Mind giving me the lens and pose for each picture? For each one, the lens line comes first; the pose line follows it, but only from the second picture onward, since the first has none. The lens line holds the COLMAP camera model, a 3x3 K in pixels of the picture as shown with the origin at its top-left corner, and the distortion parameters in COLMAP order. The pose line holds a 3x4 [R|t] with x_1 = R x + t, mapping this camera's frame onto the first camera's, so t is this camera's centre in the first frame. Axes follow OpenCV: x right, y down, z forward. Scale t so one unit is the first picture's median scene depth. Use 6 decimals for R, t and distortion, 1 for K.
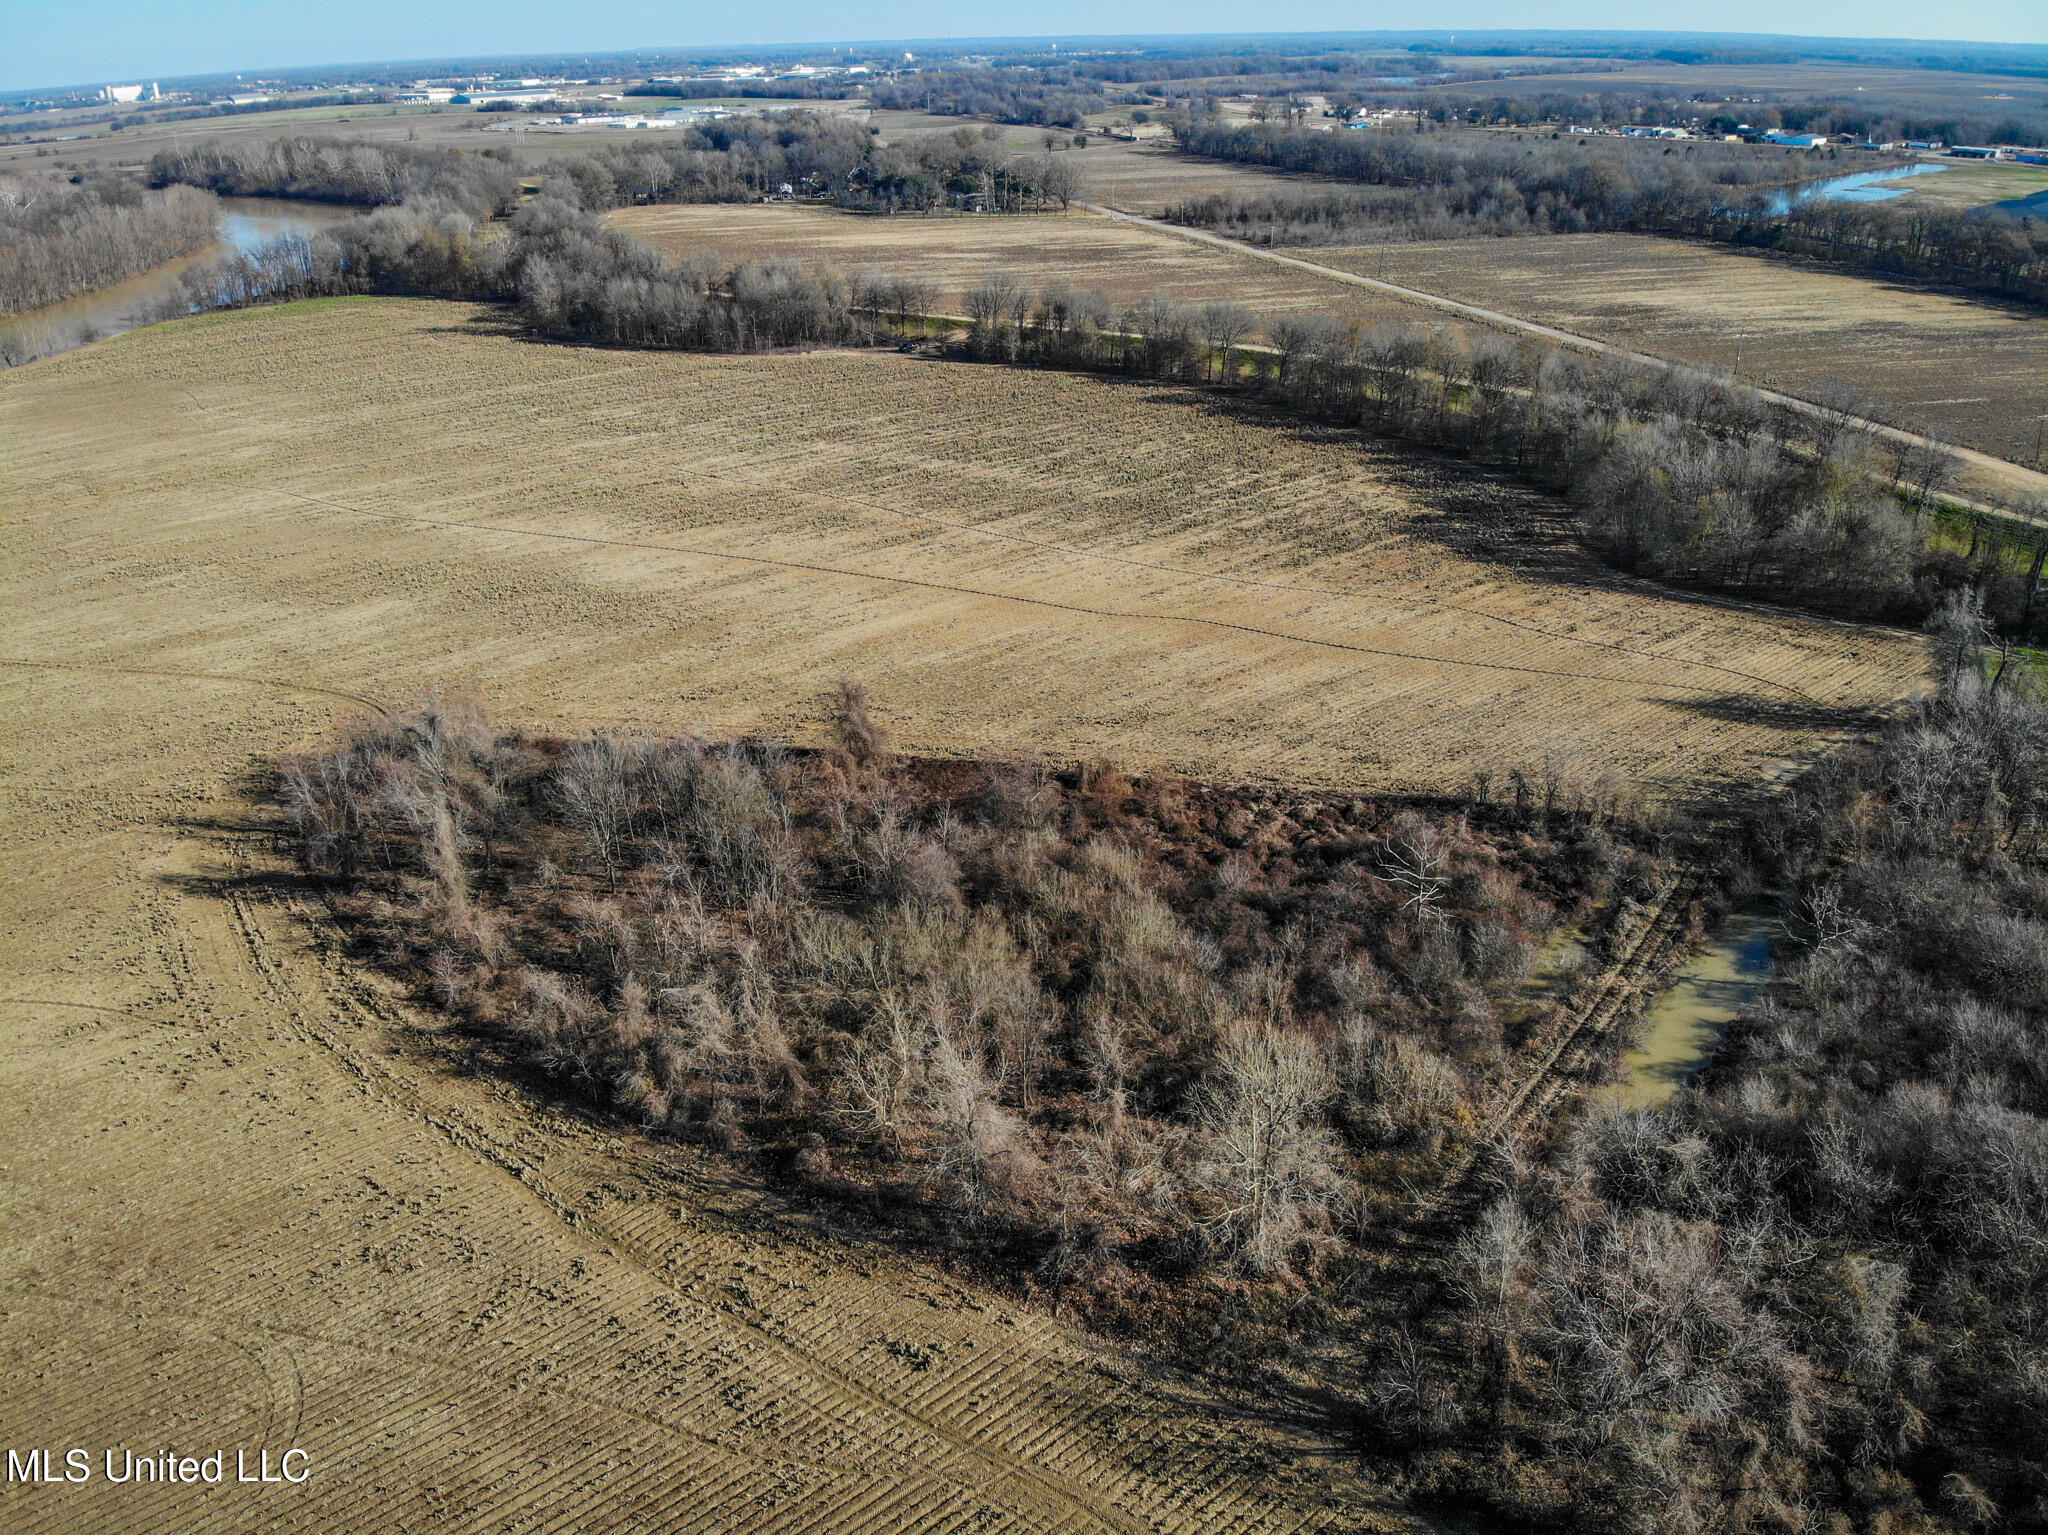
lens RADIAL K [[1496.0, 0, 1069.8], [0, 1496.0, 783.7], [0, 0, 1]] dist [0.037838, -0.138353]
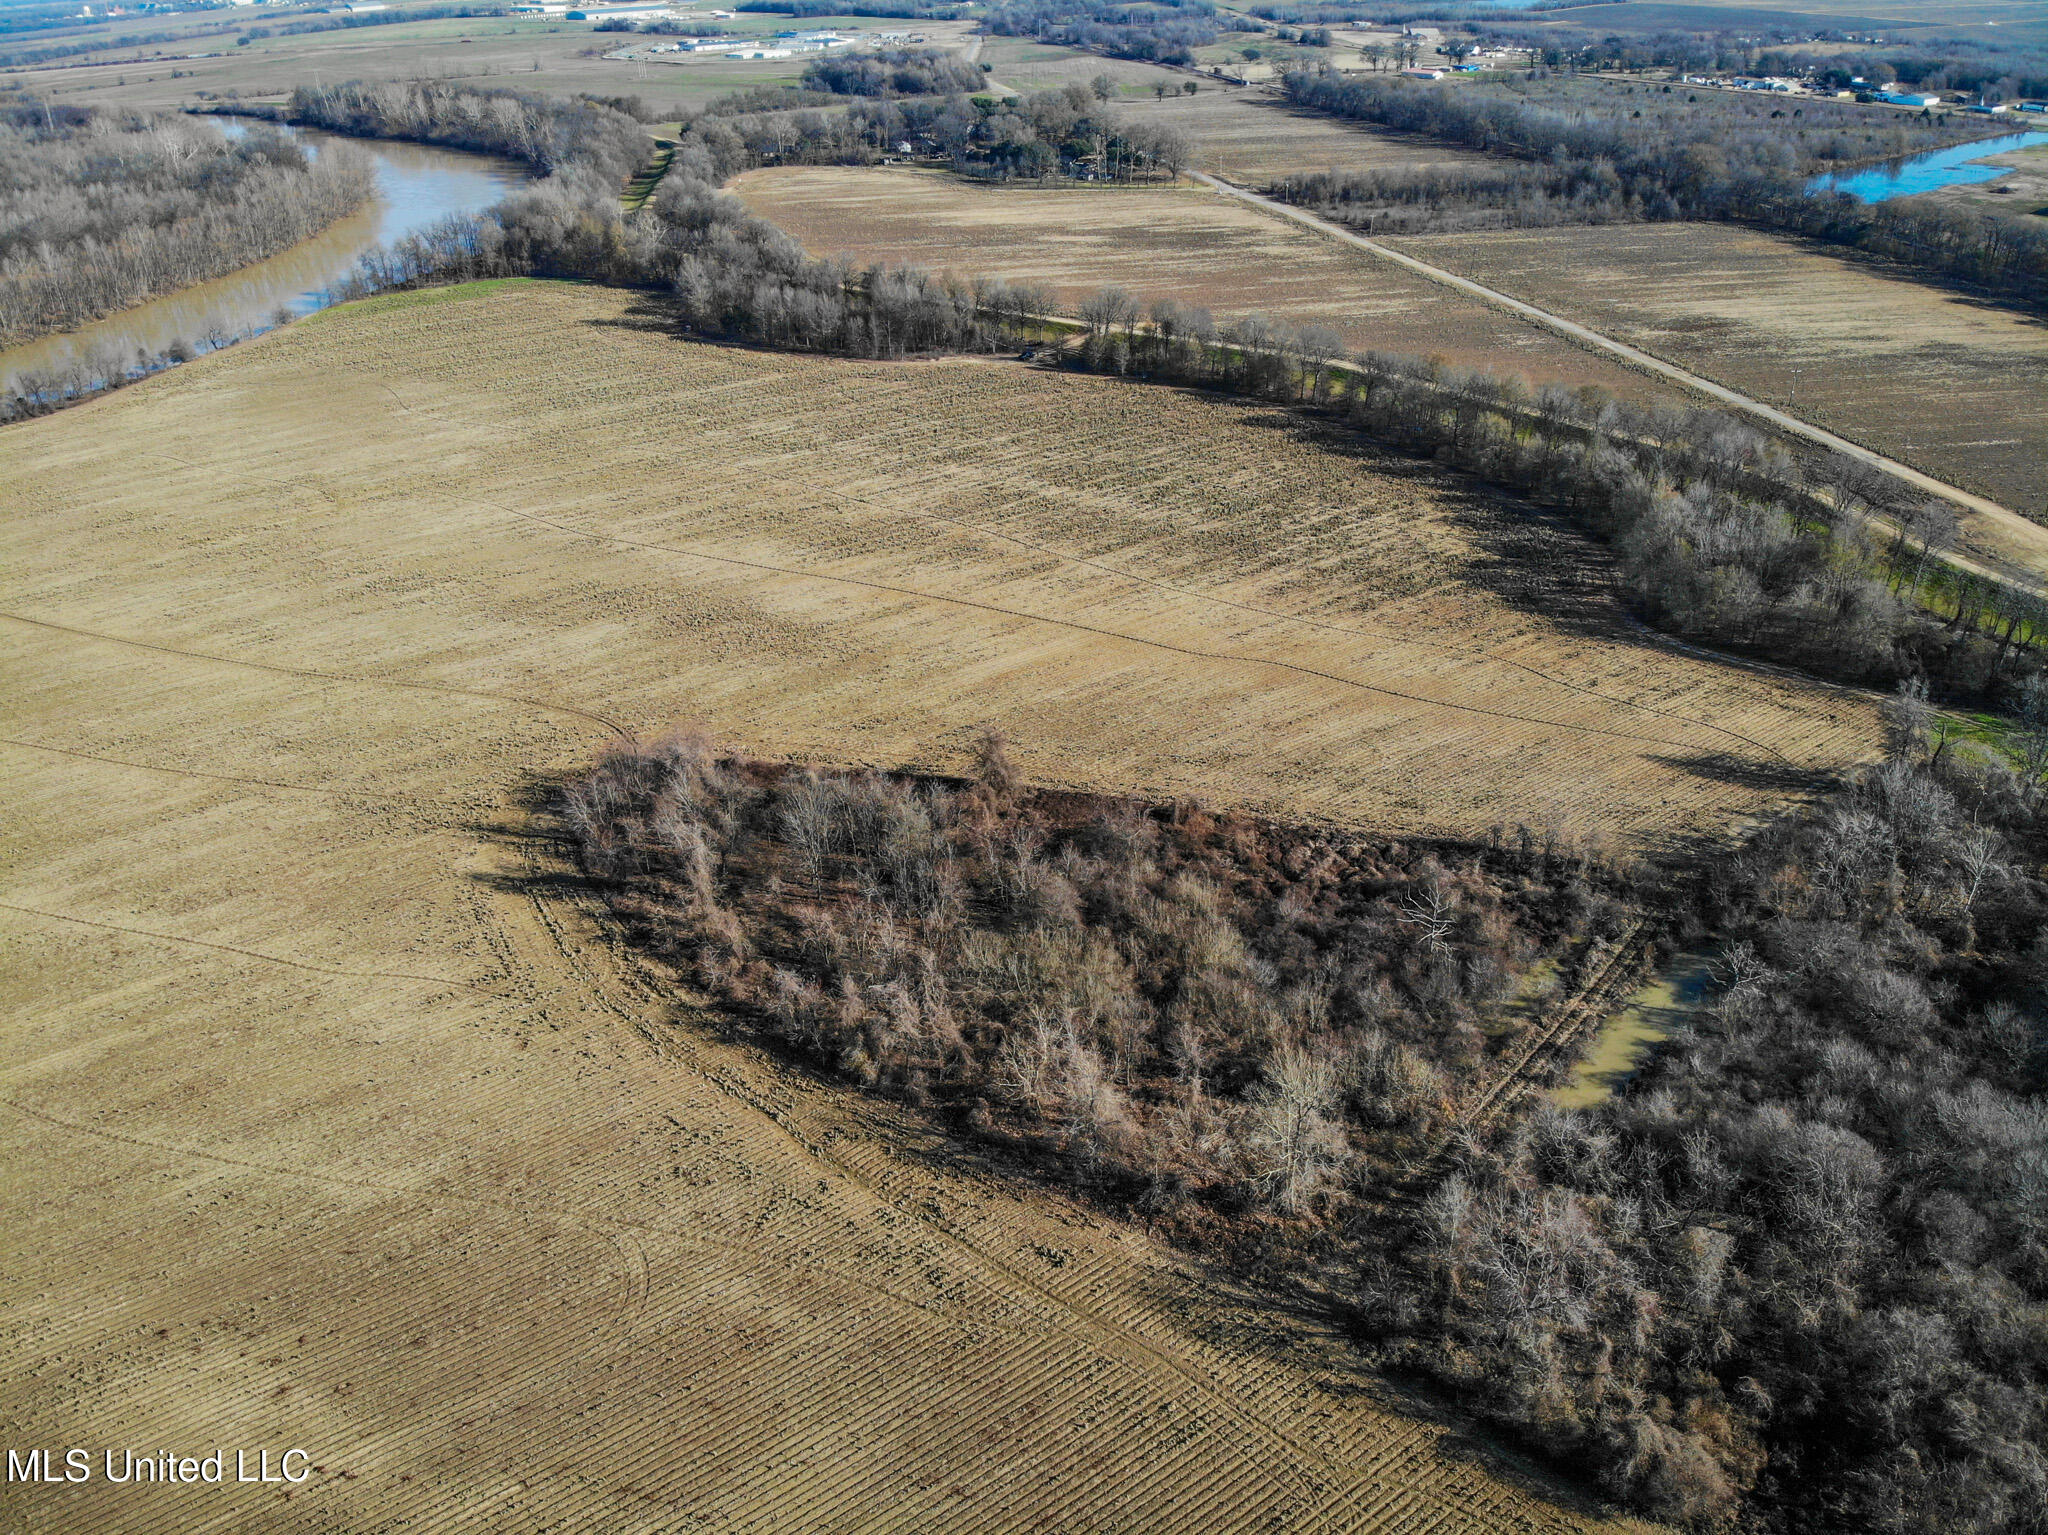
lens RADIAL K [[1496.0, 0, 1062.8], [0, 1496.0, 788.3], [0, 0, 1]] dist [0.037838, -0.138353]
pose [[0.997605, 0.031881, -0.061380, -0.009912], [-0.028107, 0.997717, 0.061402, -0.097726], [0.063197, -0.059530, 0.996224, -0.254259]]
